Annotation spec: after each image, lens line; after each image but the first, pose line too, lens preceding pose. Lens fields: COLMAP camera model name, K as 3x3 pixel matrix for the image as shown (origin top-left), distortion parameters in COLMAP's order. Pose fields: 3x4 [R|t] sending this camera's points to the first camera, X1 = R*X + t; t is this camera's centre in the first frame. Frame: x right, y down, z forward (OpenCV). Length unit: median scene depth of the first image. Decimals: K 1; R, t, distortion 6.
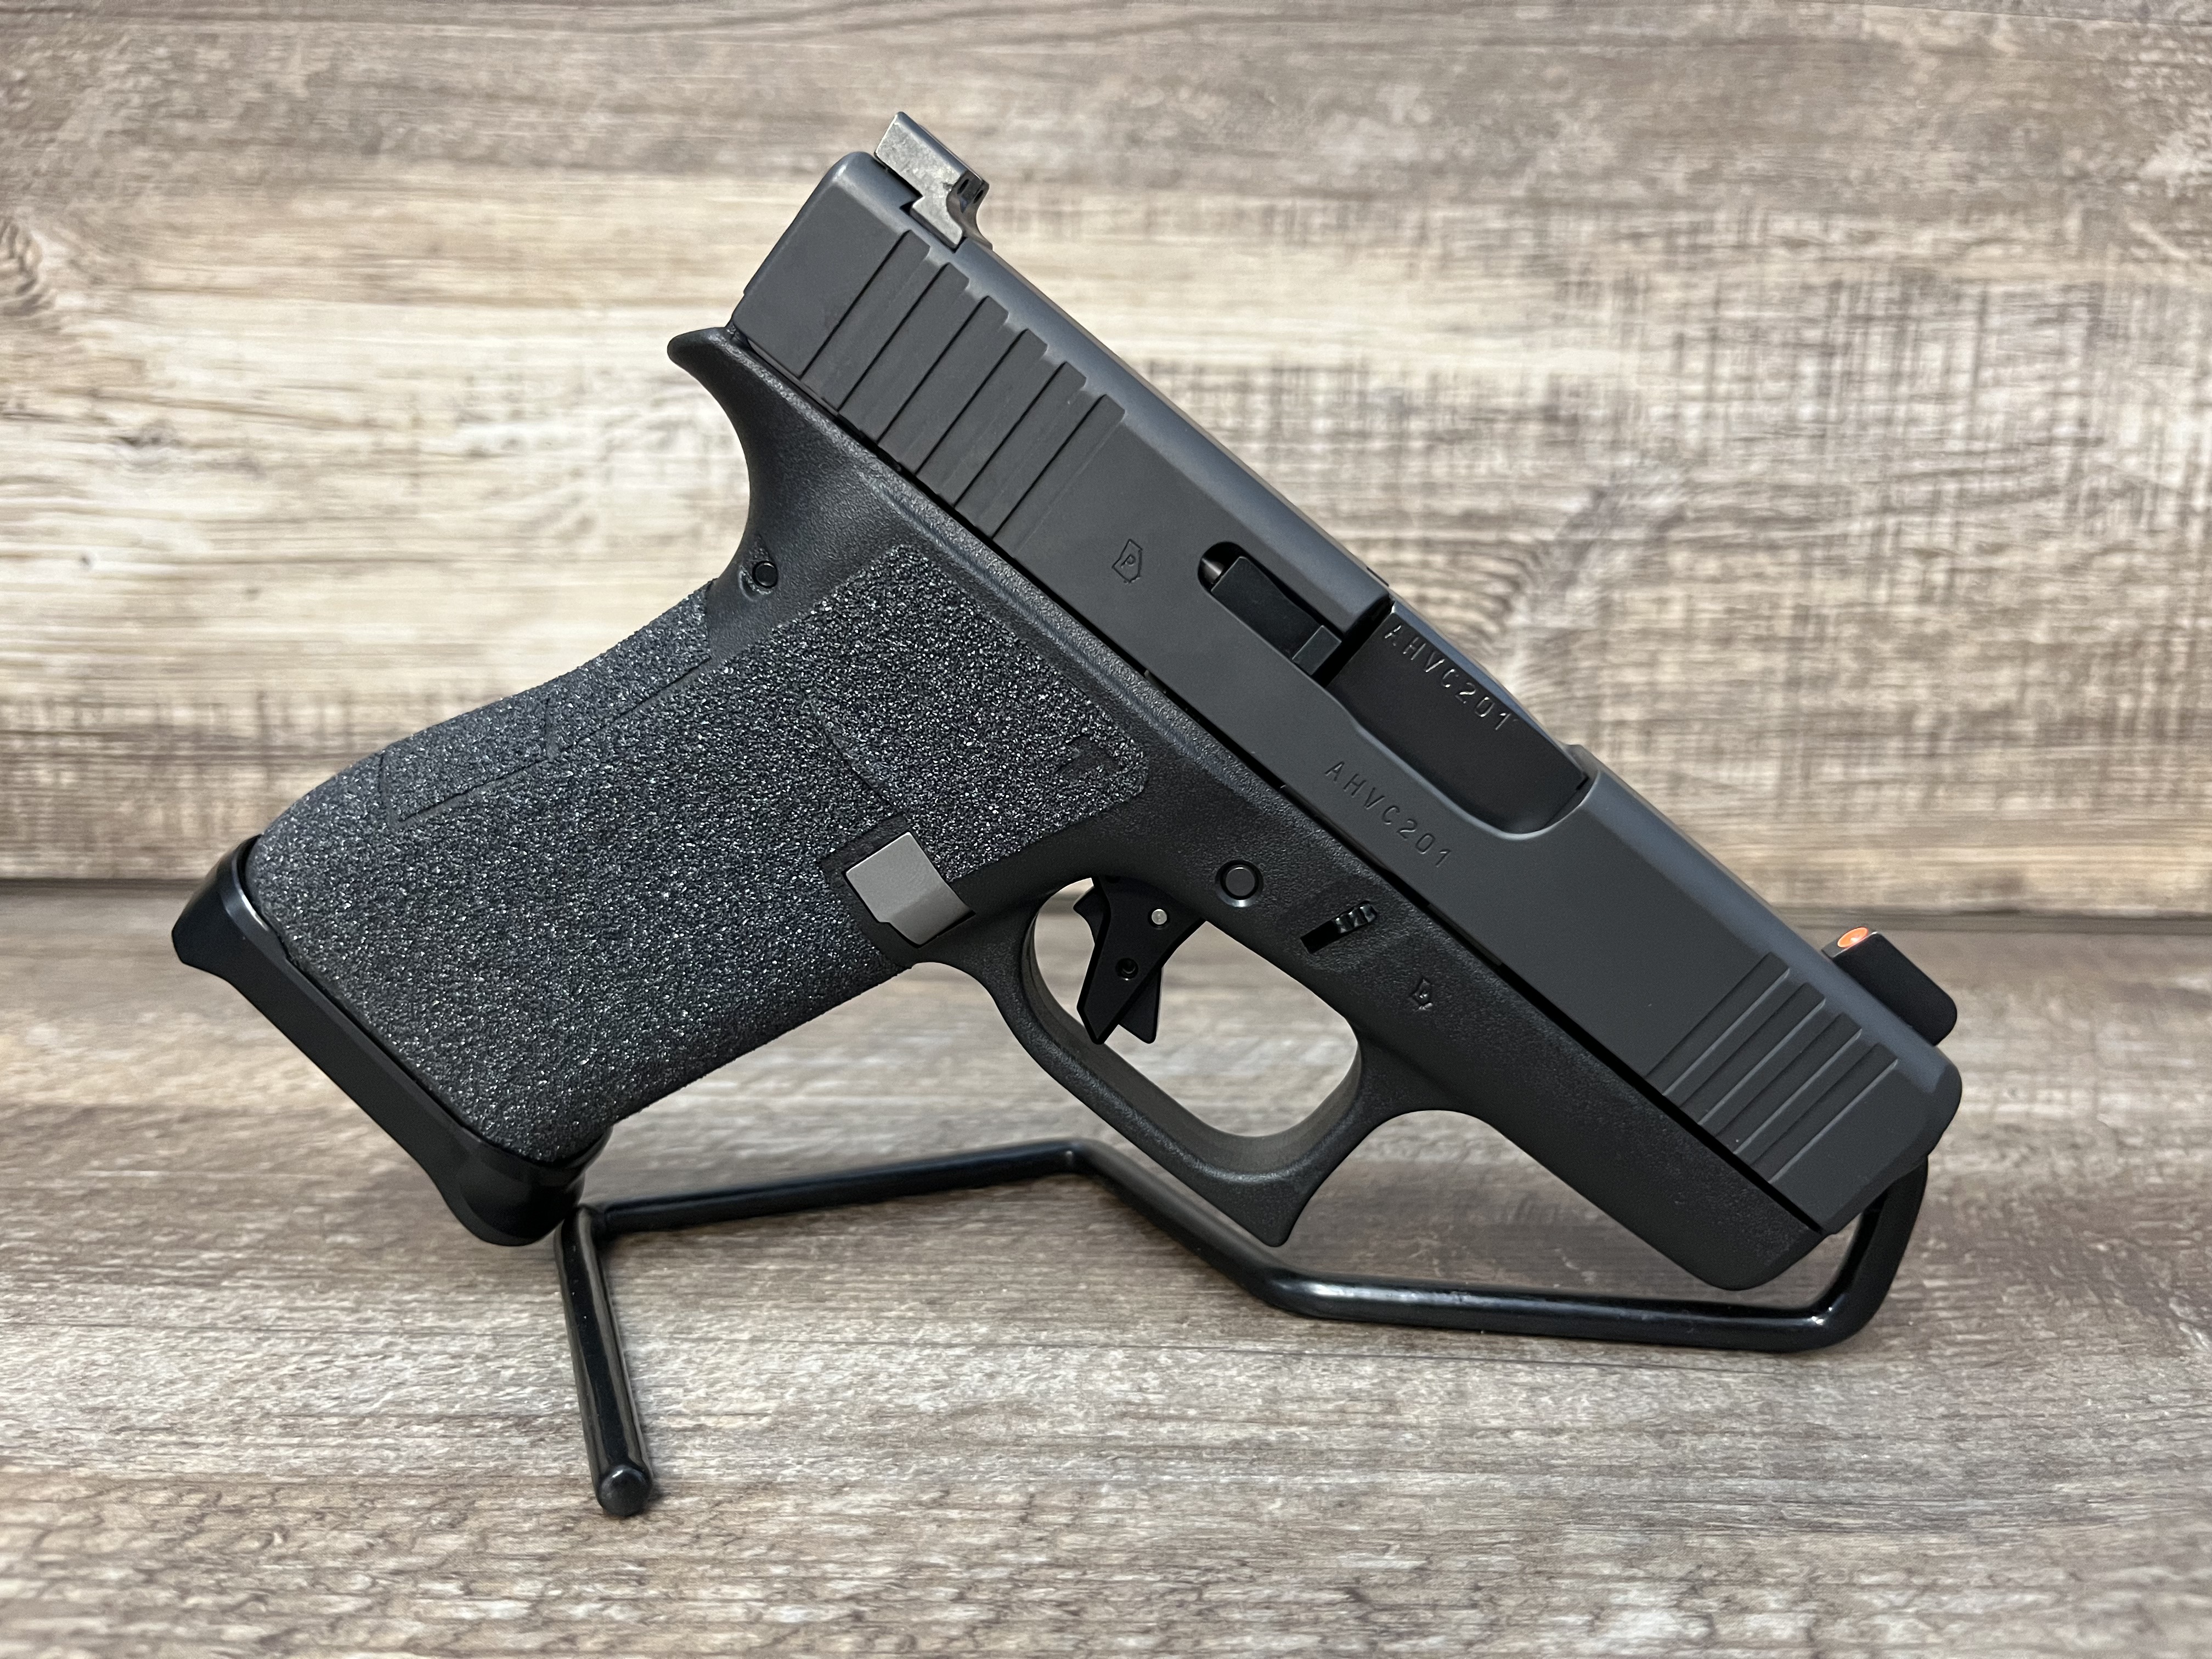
lens RADIAL K [[1738.2, 0, 1093.0], [0, 1738.2, 831.7], [0, 0, 1]] dist [0.027541, -0.066666]
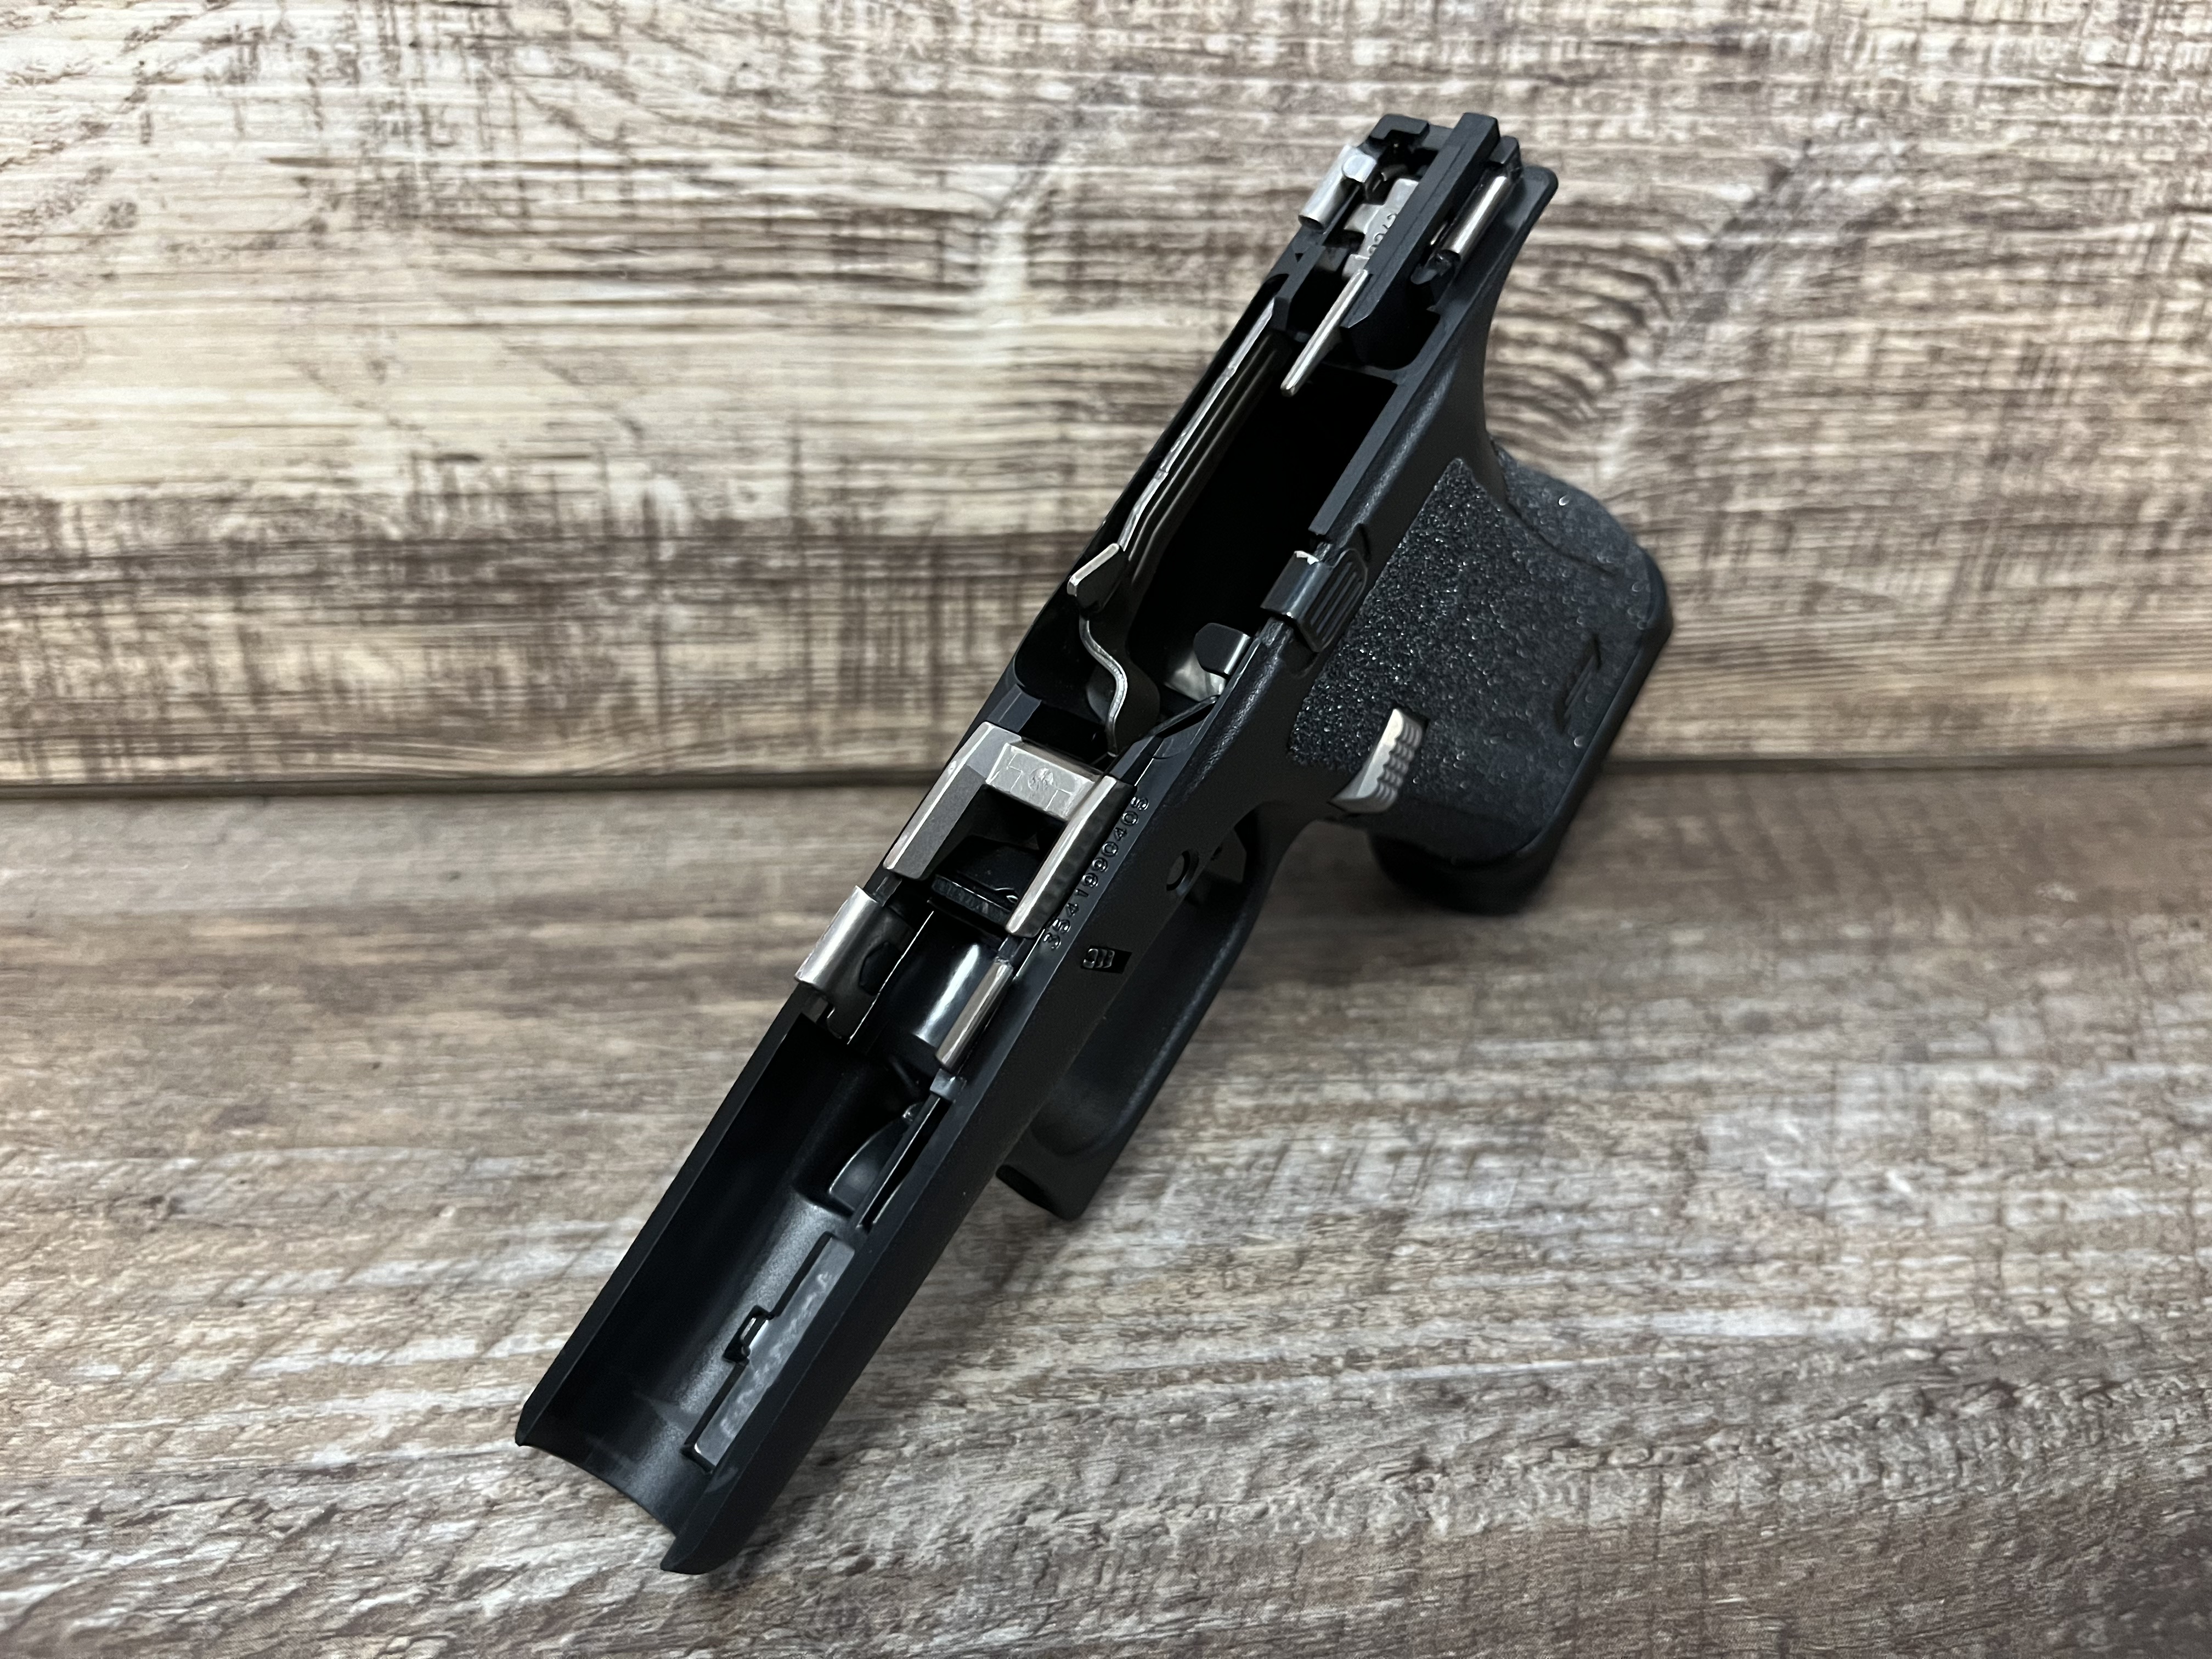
lens RADIAL K [[1738.2, 0, 1105.8], [0, 1738.2, 821.3], [0, 0, 1]] dist [0.027541, -0.066666]
pose [[0.993317, -0.027537, 0.112088, -0.035864], [-0.010272, 0.946178, 0.323485, -0.179129], [-0.114963, -0.322474, 0.939571, 0.360582]]
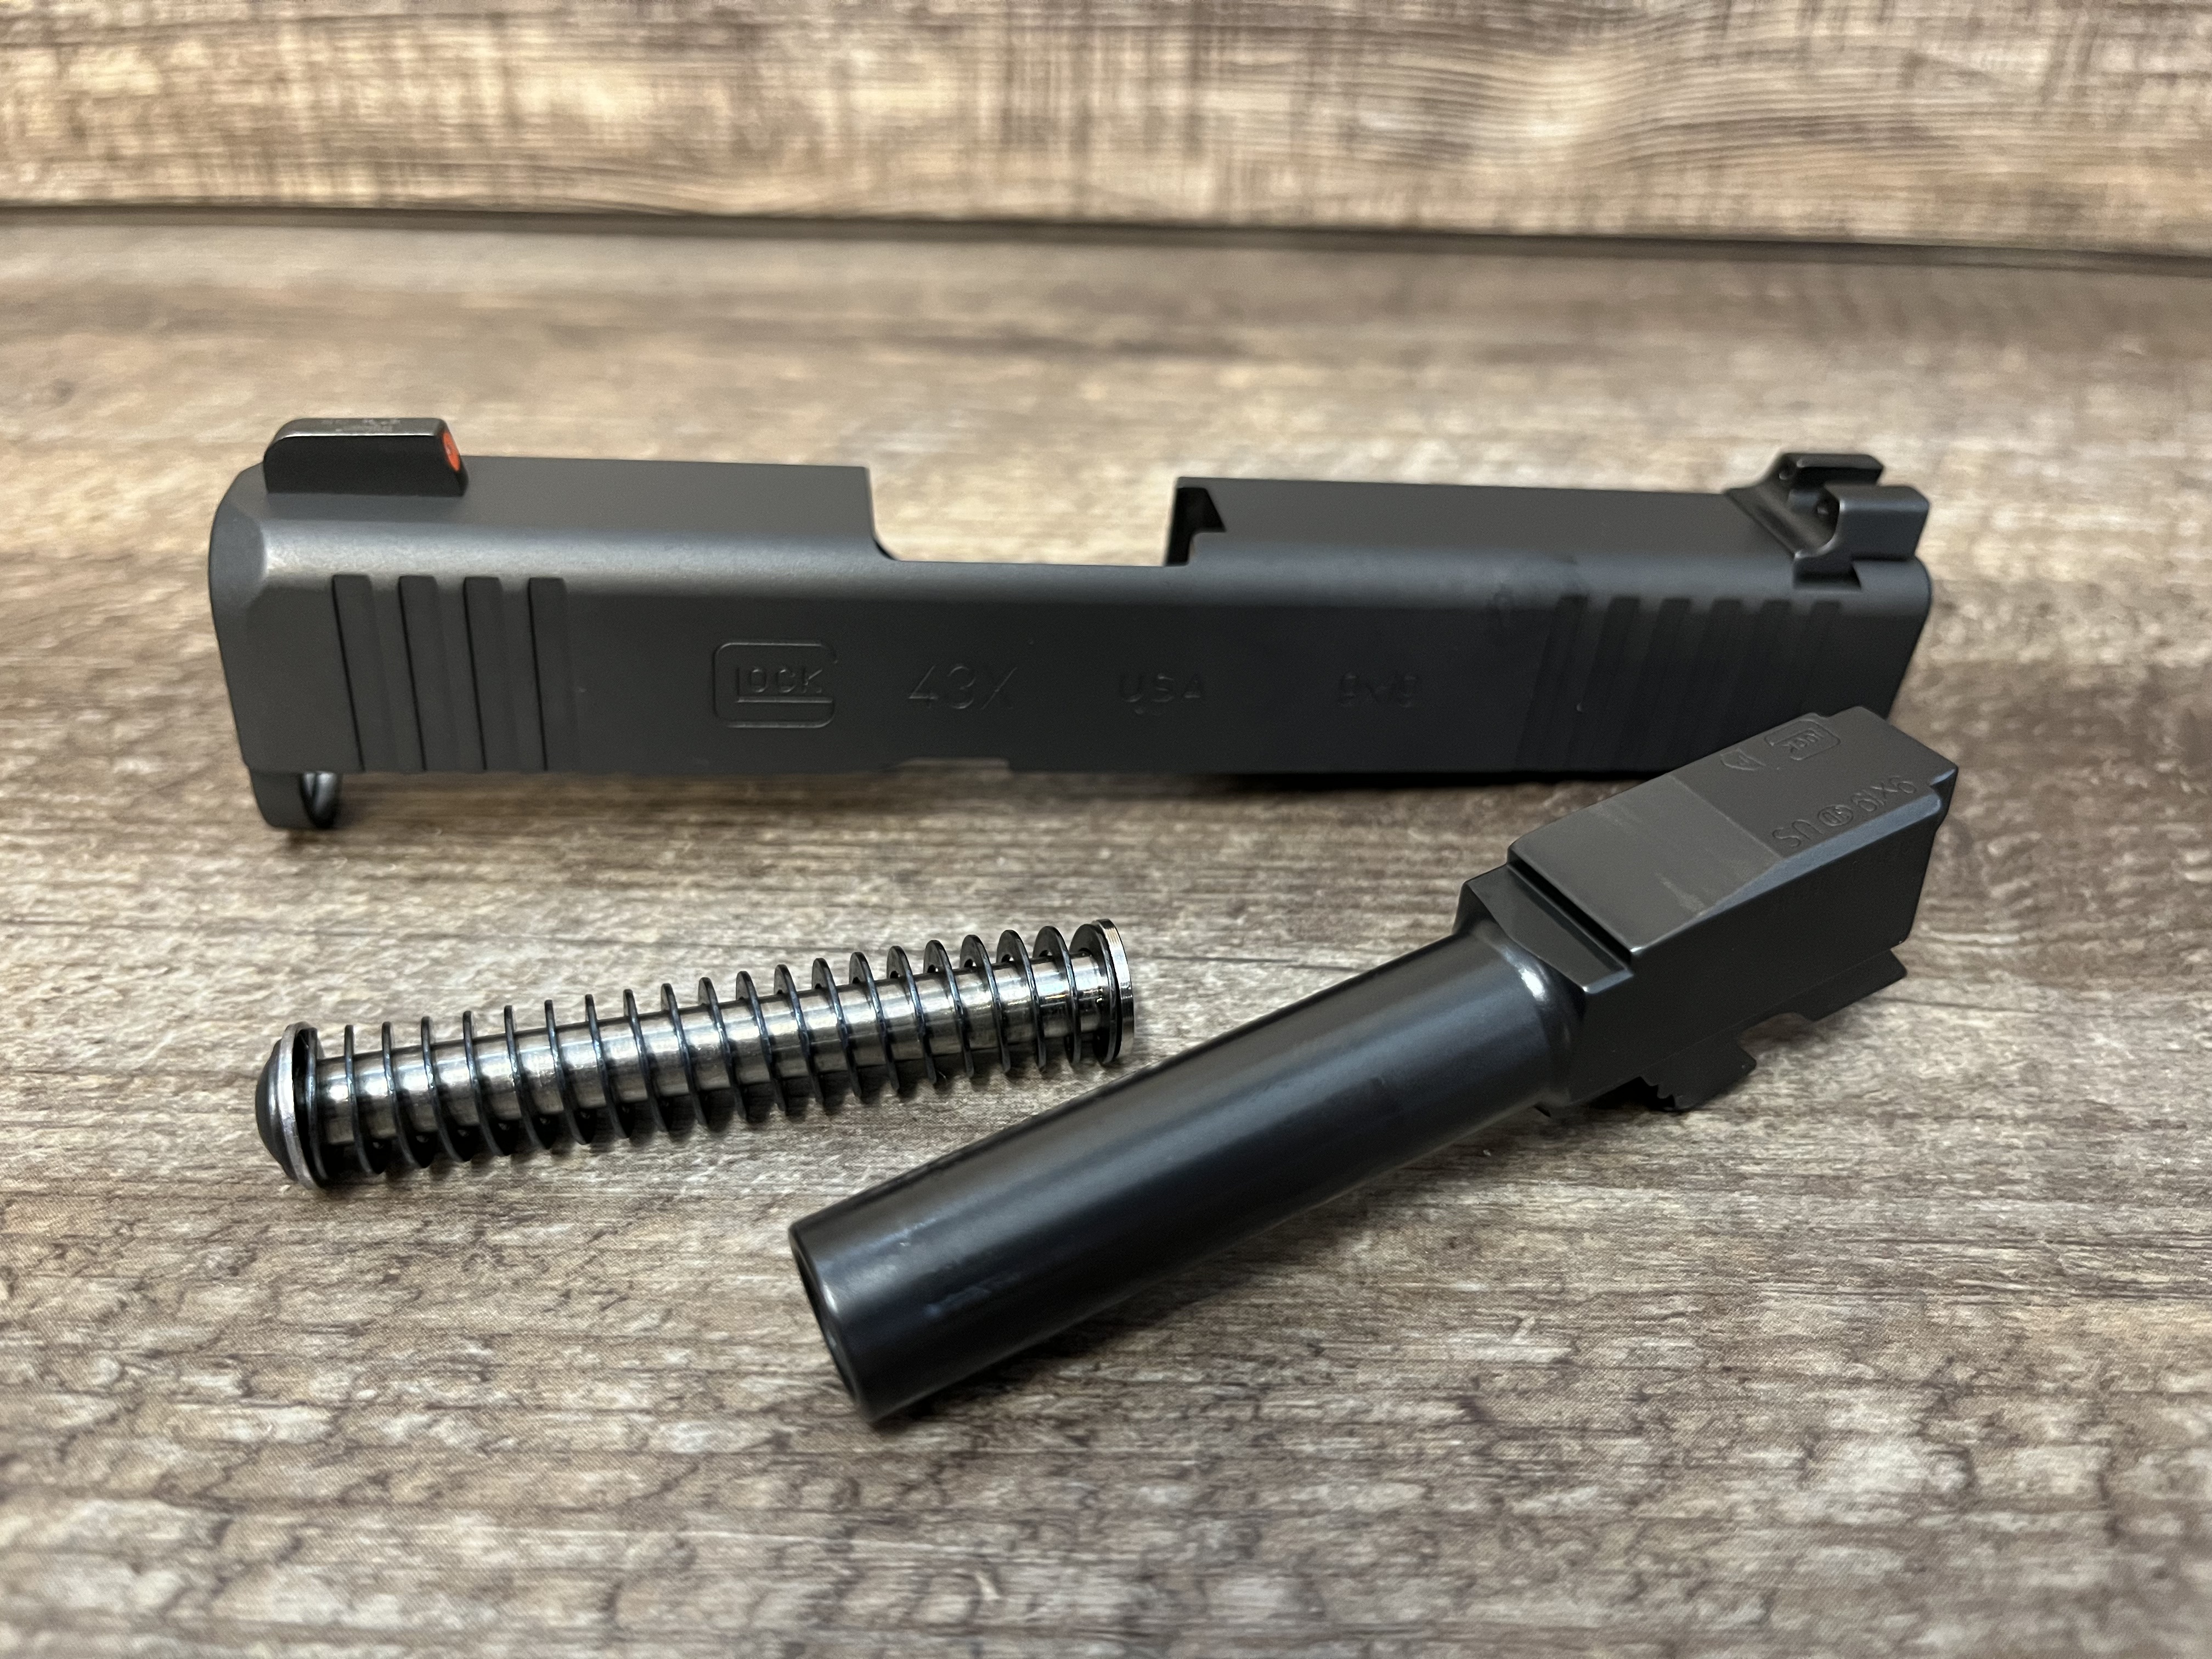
lens RADIAL K [[1738.2, 0, 1087.4], [0, 1738.2, 838.0], [0, 0, 1]] dist [0.027541, -0.066666]
pose [[0.999658, 0.013502, -0.022403, 0.001948], [-0.003222, 0.913518, 0.406785, -0.030036], [0.025958, -0.406574, 0.913249, 0.186908]]
